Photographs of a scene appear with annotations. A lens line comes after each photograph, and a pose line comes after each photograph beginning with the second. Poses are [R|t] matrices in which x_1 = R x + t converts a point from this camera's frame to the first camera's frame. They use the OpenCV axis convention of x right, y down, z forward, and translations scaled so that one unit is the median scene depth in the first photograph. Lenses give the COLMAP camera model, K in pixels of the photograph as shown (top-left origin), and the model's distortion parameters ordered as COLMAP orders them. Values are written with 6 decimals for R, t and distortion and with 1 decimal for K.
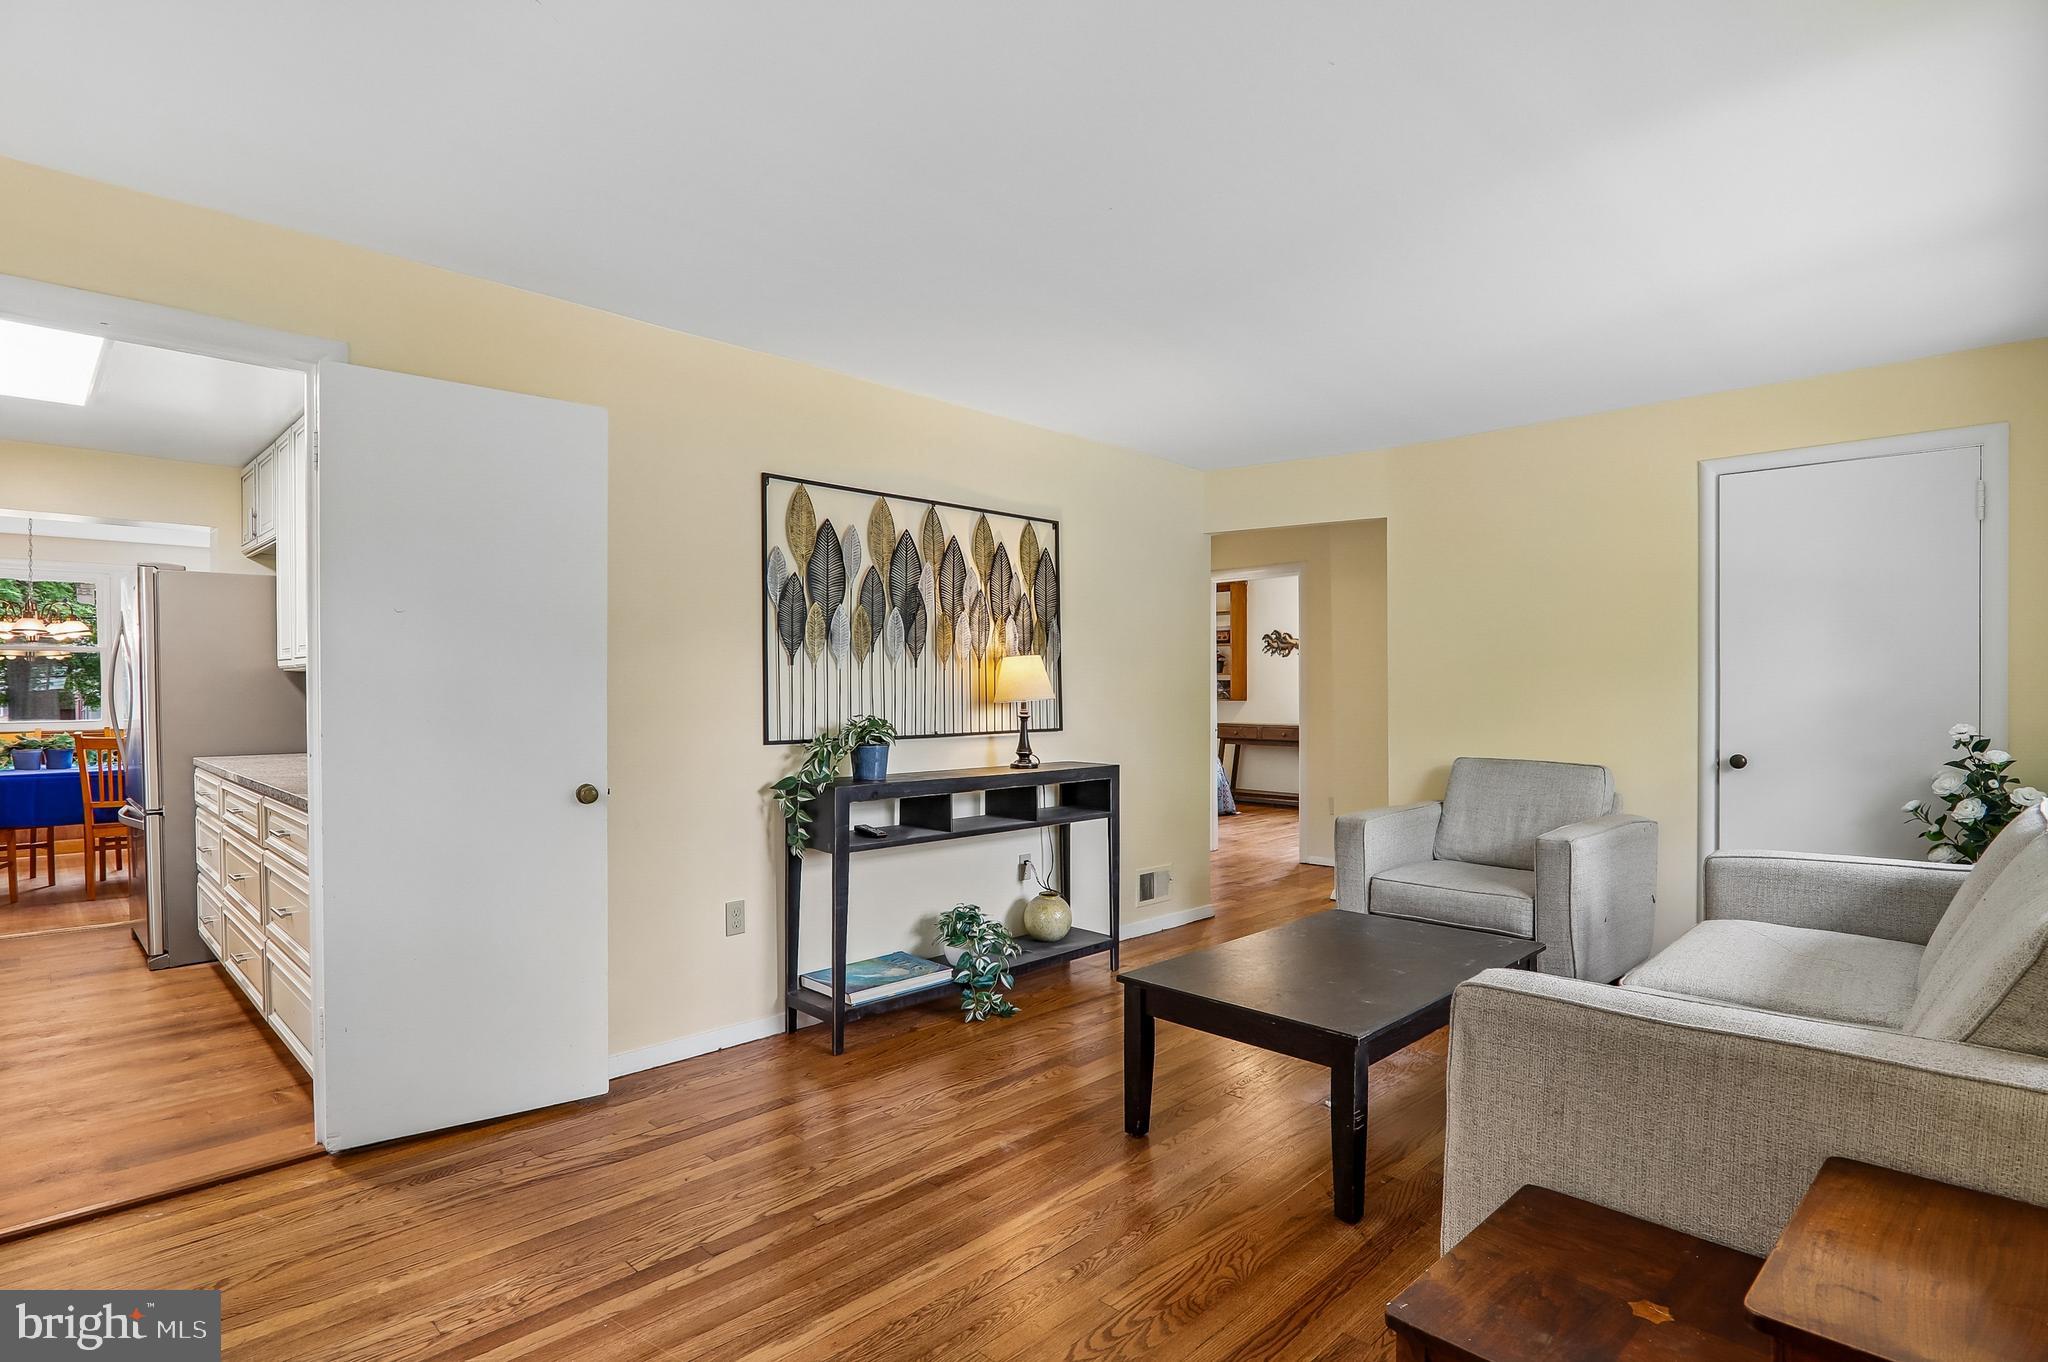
lens RADIAL K [[1031.0, 0, 1025.8], [0, 1031.0, 699.9], [0, 0, 1]] dist [-0.016669, 0.000363]
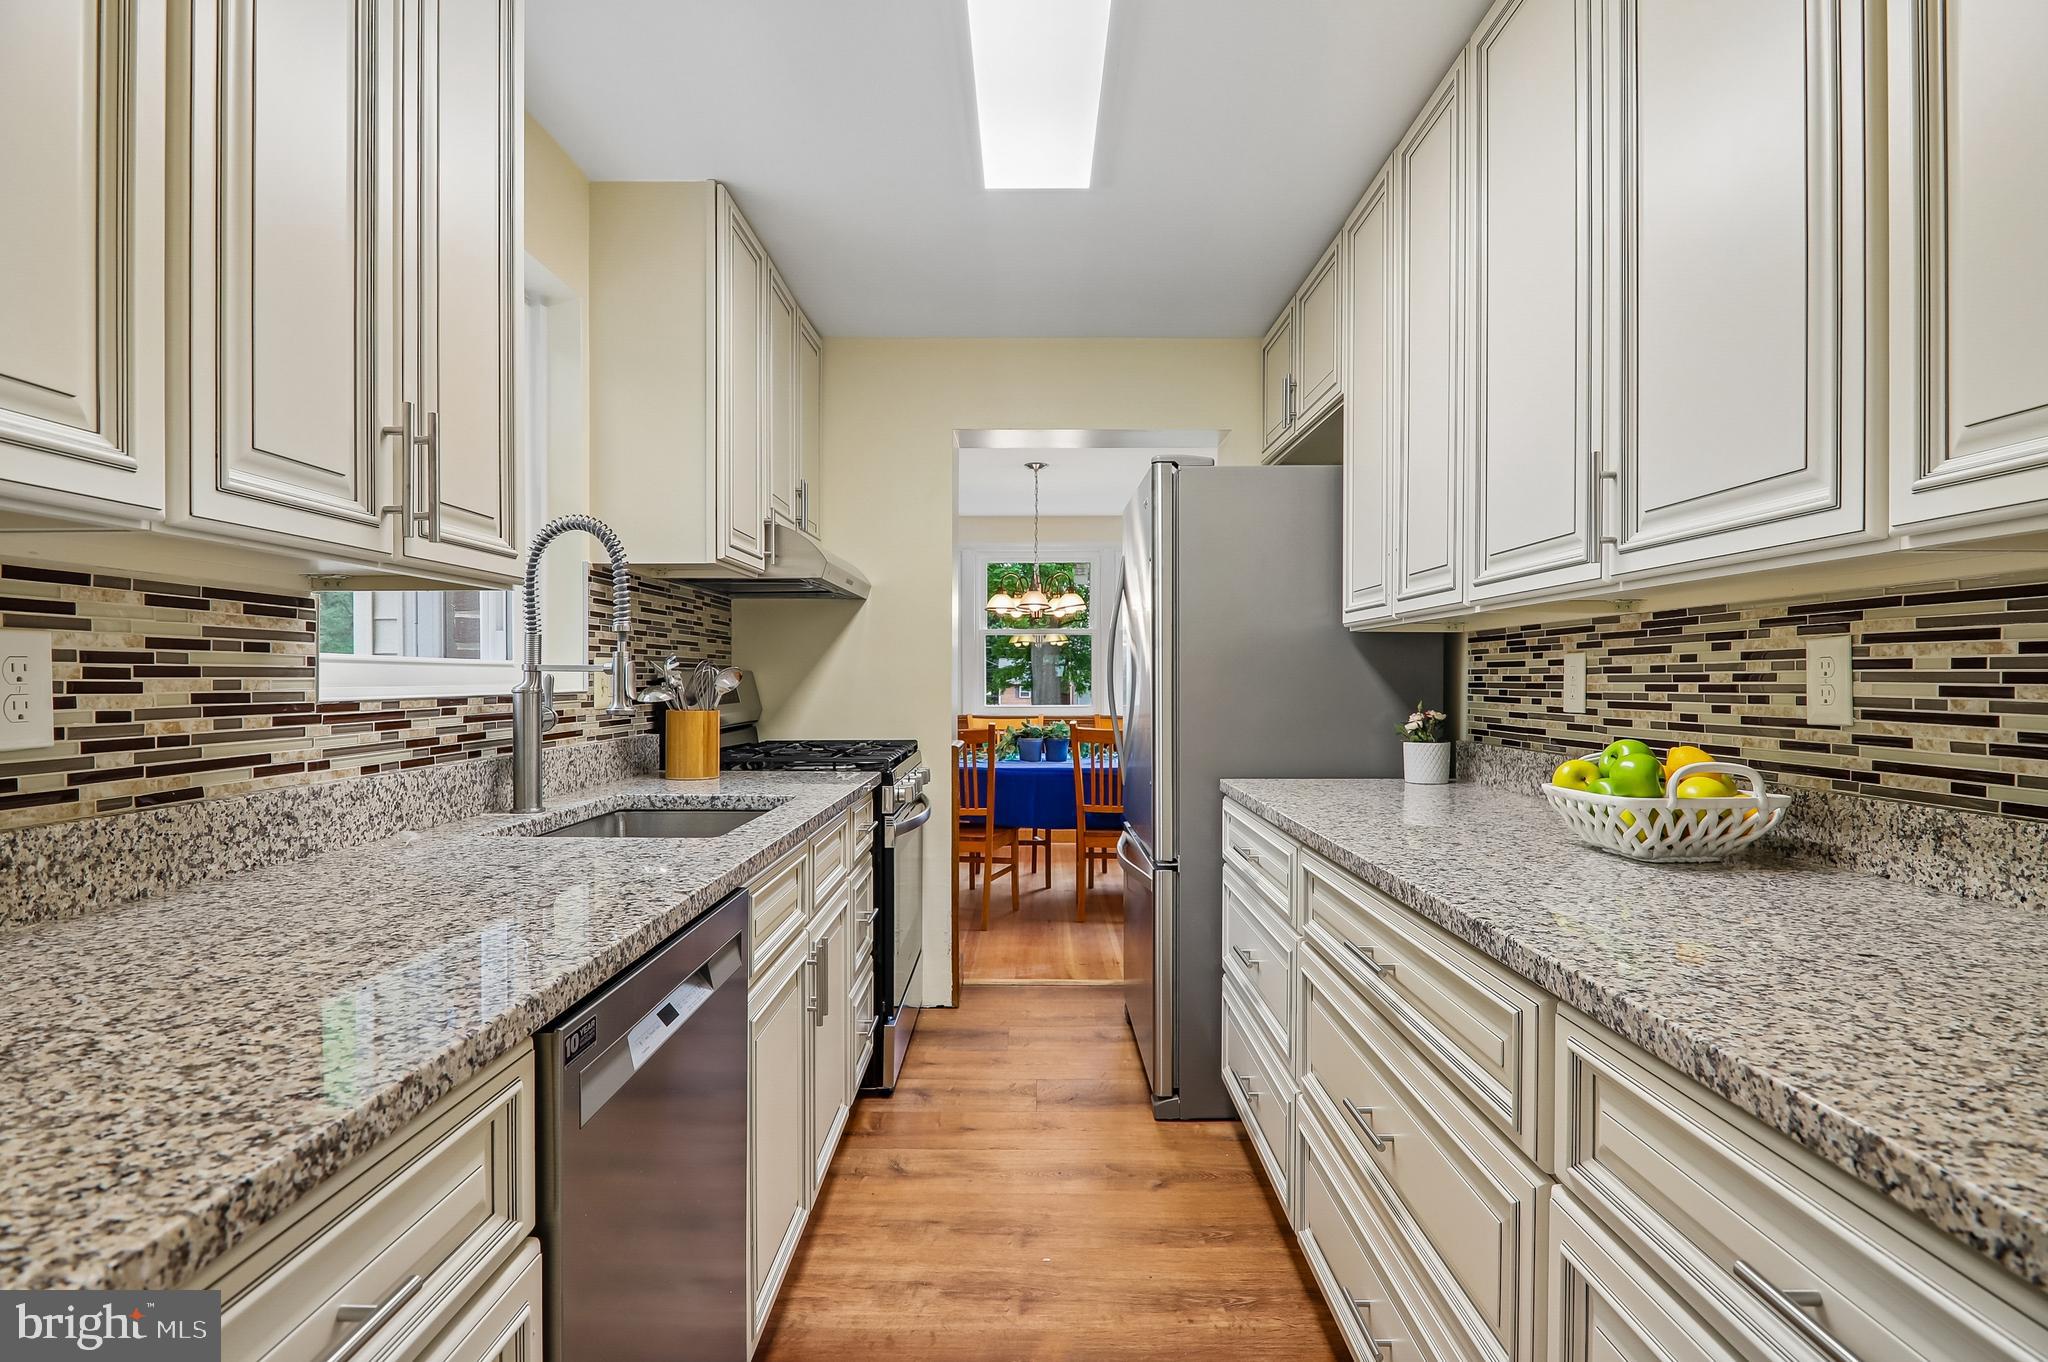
lens RADIAL K [[1018.0, 0, 1030.1], [0, 1018.0, 674.7], [0, 0, 1]] dist [-0.018709, -0.000224]
pose [[0.702777, 0.003411, -0.711402, -0.345502], [-0.015547, 0.999823, -0.010565, 0.002372], [0.711240, 0.018485, 0.702706, 0.367897]]
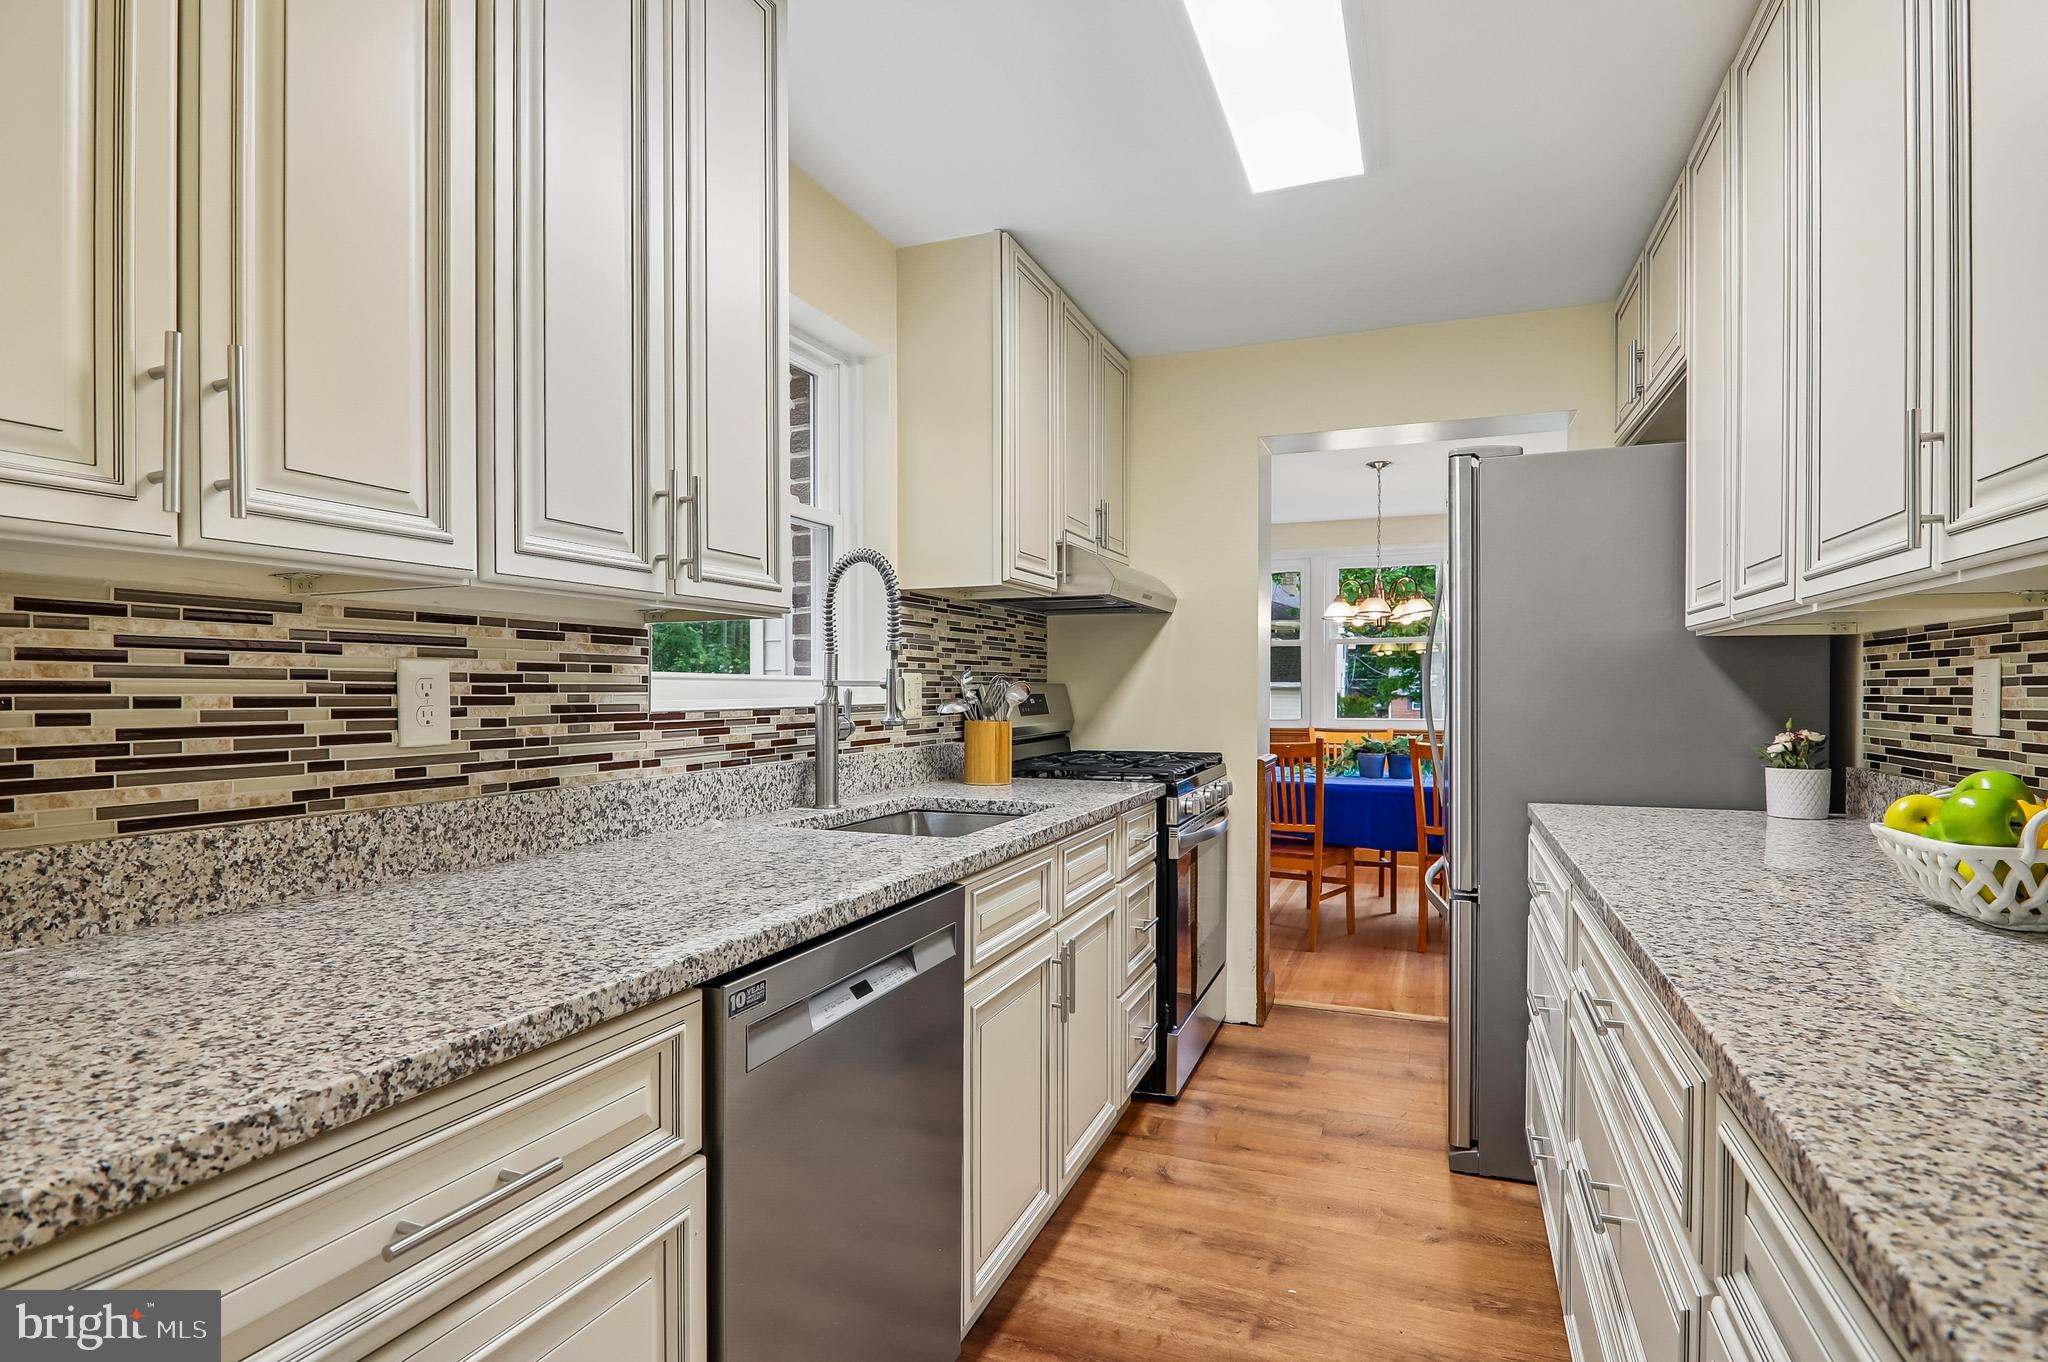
lens RADIAL K [[1021.2, 0, 1023.8], [0, 1021.2, 685.6], [0, 0, 1]] dist [-0.018622, -0.000990]
pose [[0.389276, 0.001785, -0.921119, -0.313540], [-0.015545, 0.999868, -0.004632, 0.000744], [0.920990, 0.016122, 0.389253, 0.401571]]
